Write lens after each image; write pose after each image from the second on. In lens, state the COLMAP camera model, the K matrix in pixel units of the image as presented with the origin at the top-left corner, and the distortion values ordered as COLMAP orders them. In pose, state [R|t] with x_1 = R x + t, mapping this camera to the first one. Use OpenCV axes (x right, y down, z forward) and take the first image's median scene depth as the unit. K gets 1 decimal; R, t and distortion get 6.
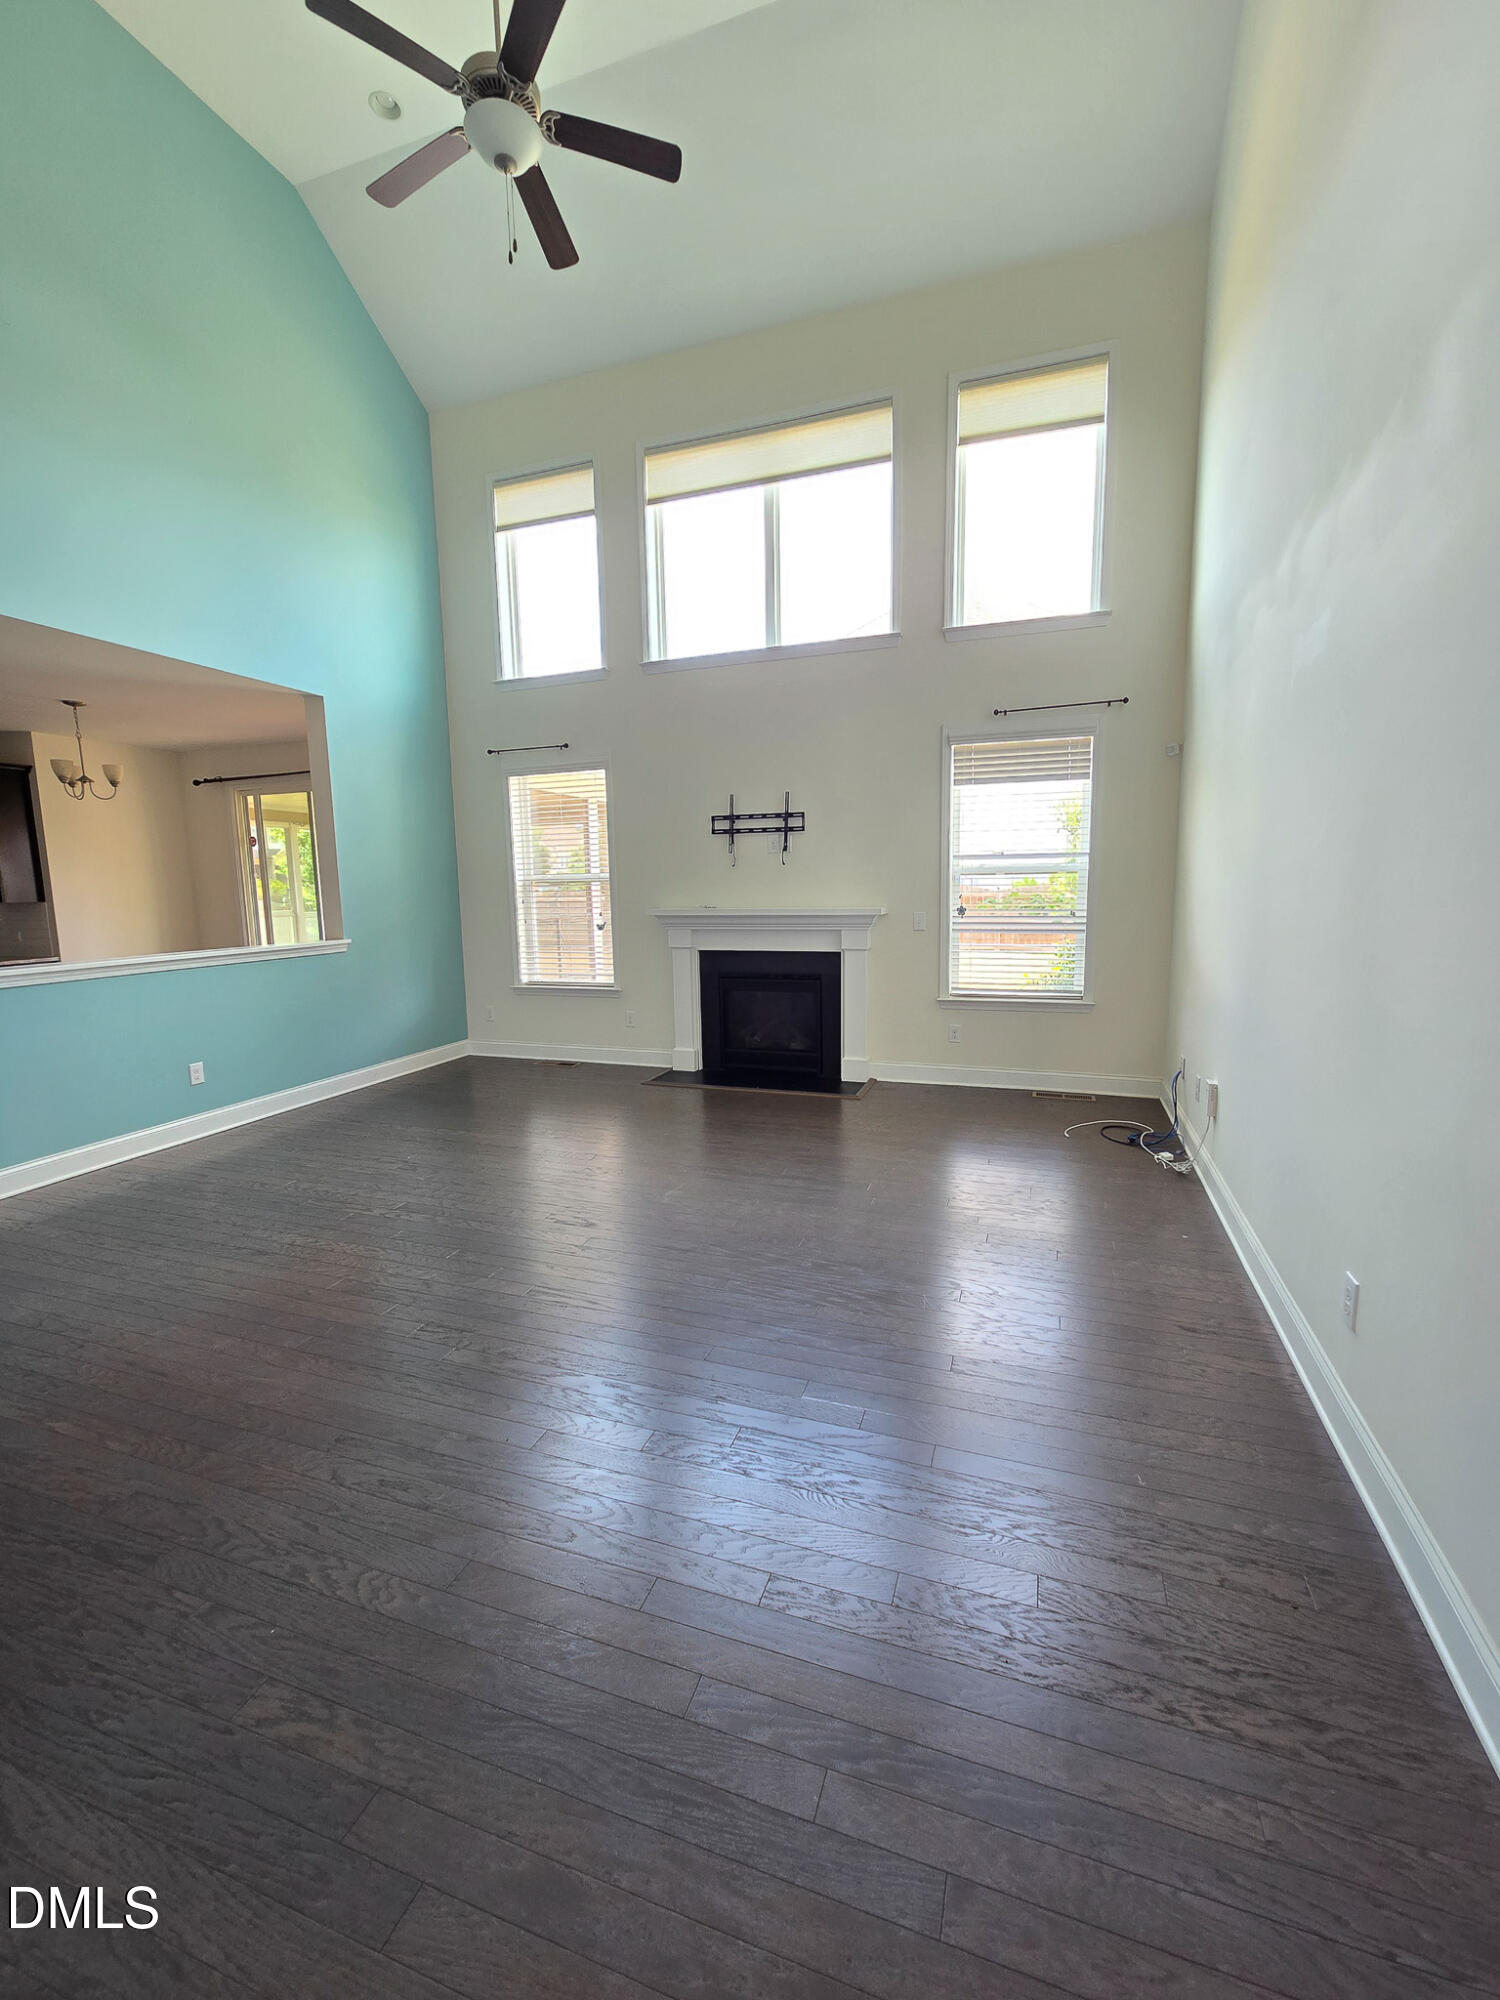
lens RADIAL K [[817.4, 0, 759.9], [0, 817.4, 1003.2], [0, 0, 1]] dist [-0.006428, 0.000842]
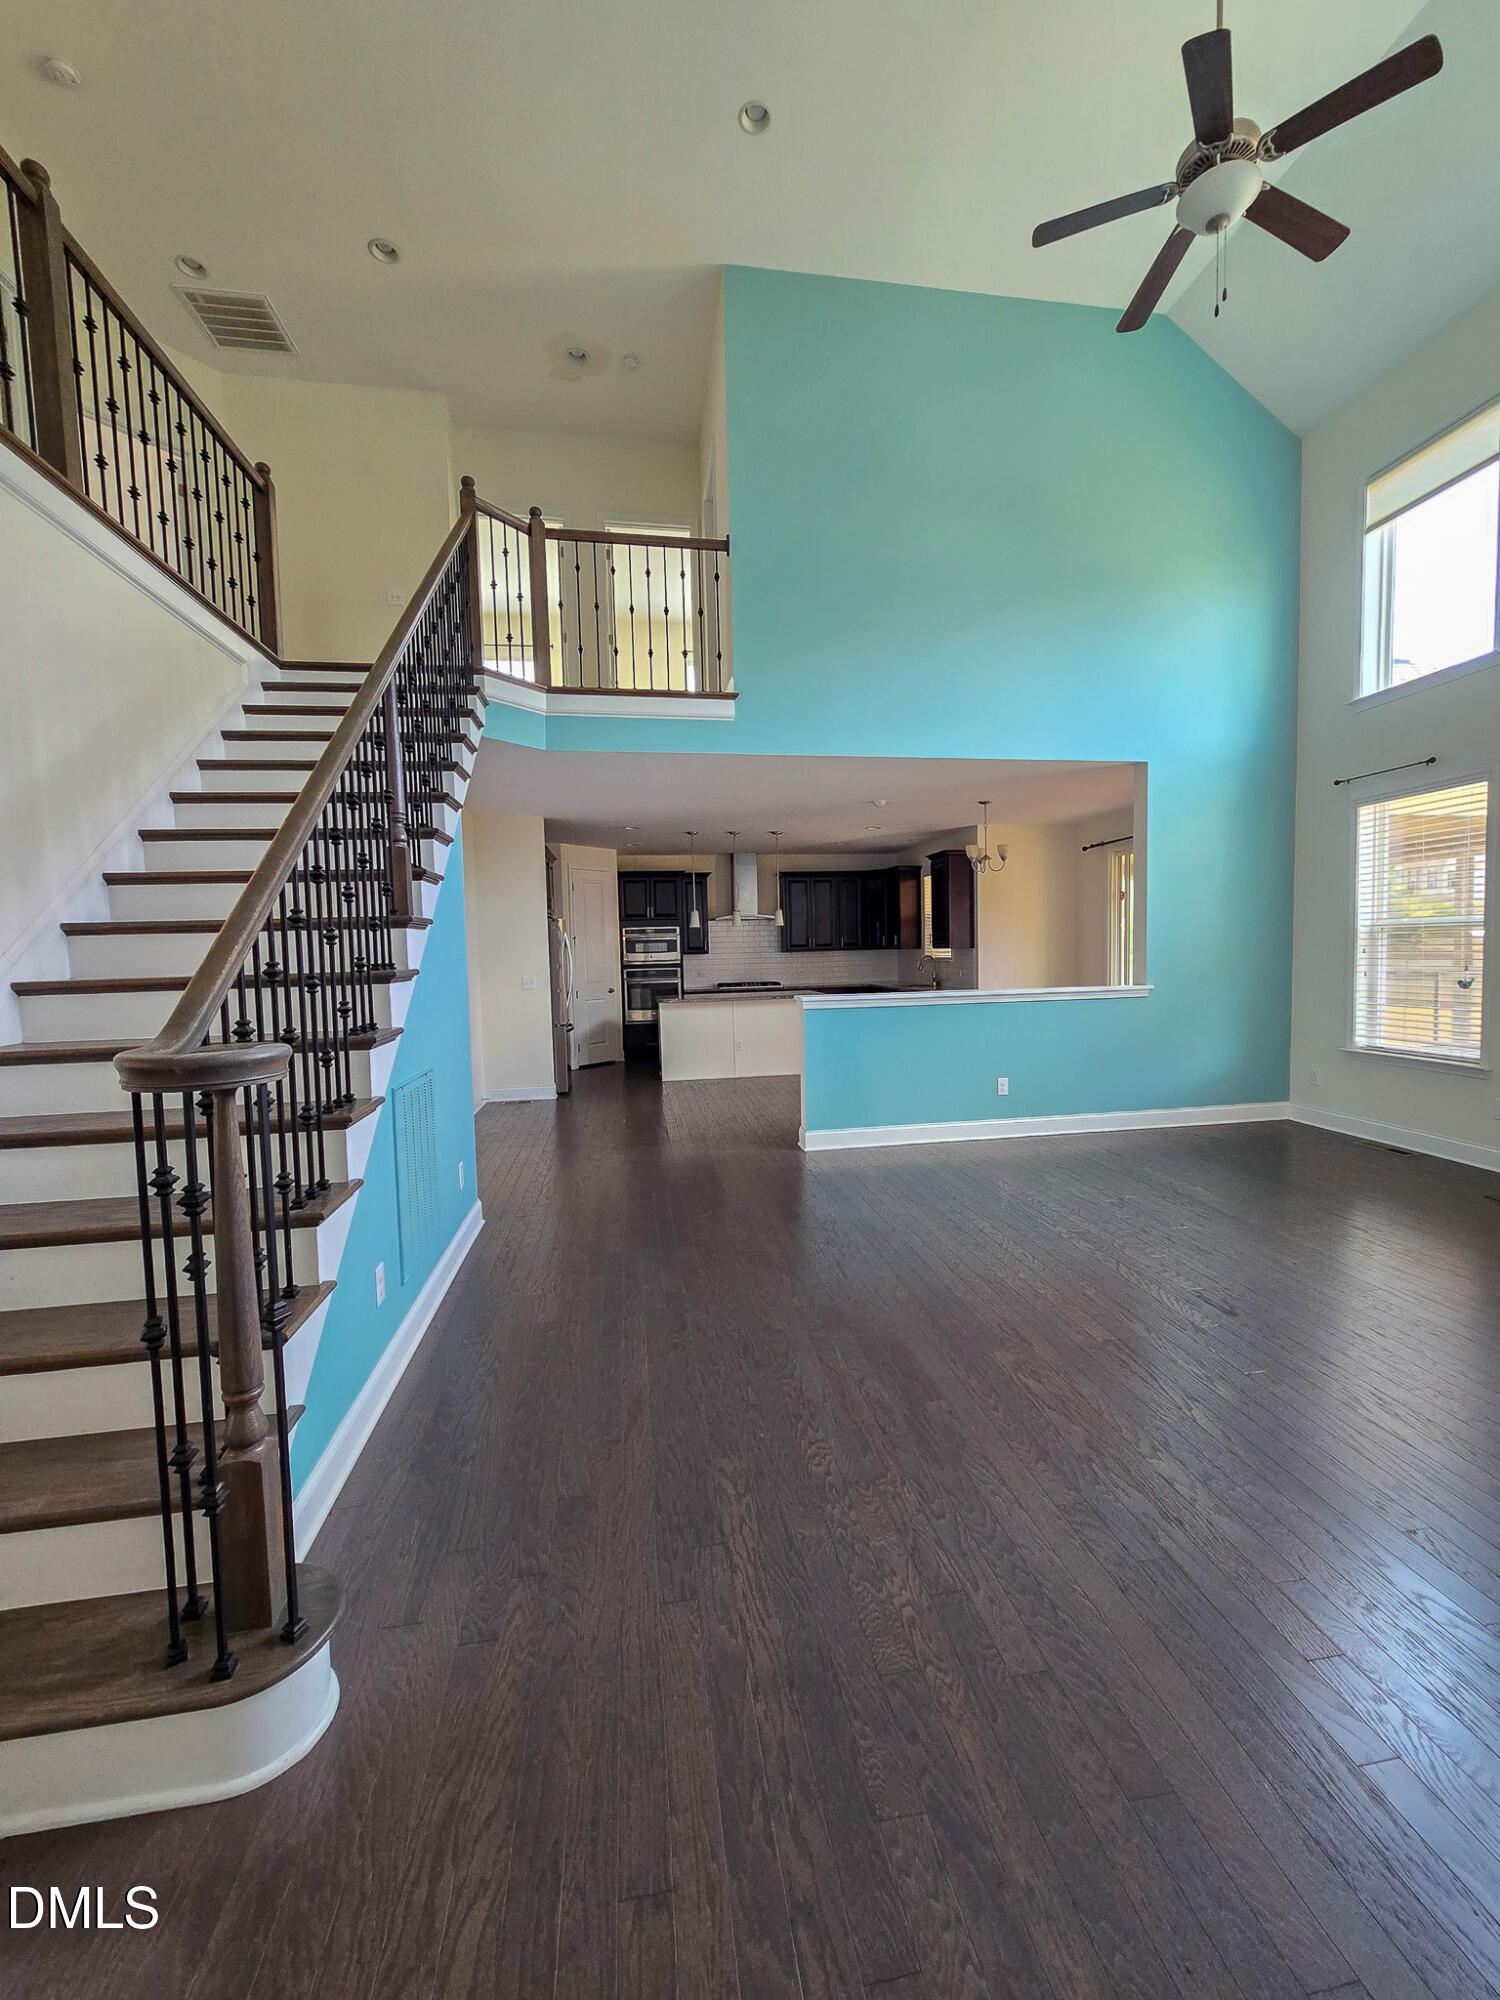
lens RADIAL K [[817.4, 0, 755.3], [0, 817.4, 1004.5], [0, 0, 1]] dist [-0.006428, 0.000842]
pose [[0.466696, 0.064437, -0.882067, 0.248363], [-0.111805, 0.993639, 0.013433, -0.013817], [0.877322, 0.092350, 0.470932, 0.075797]]
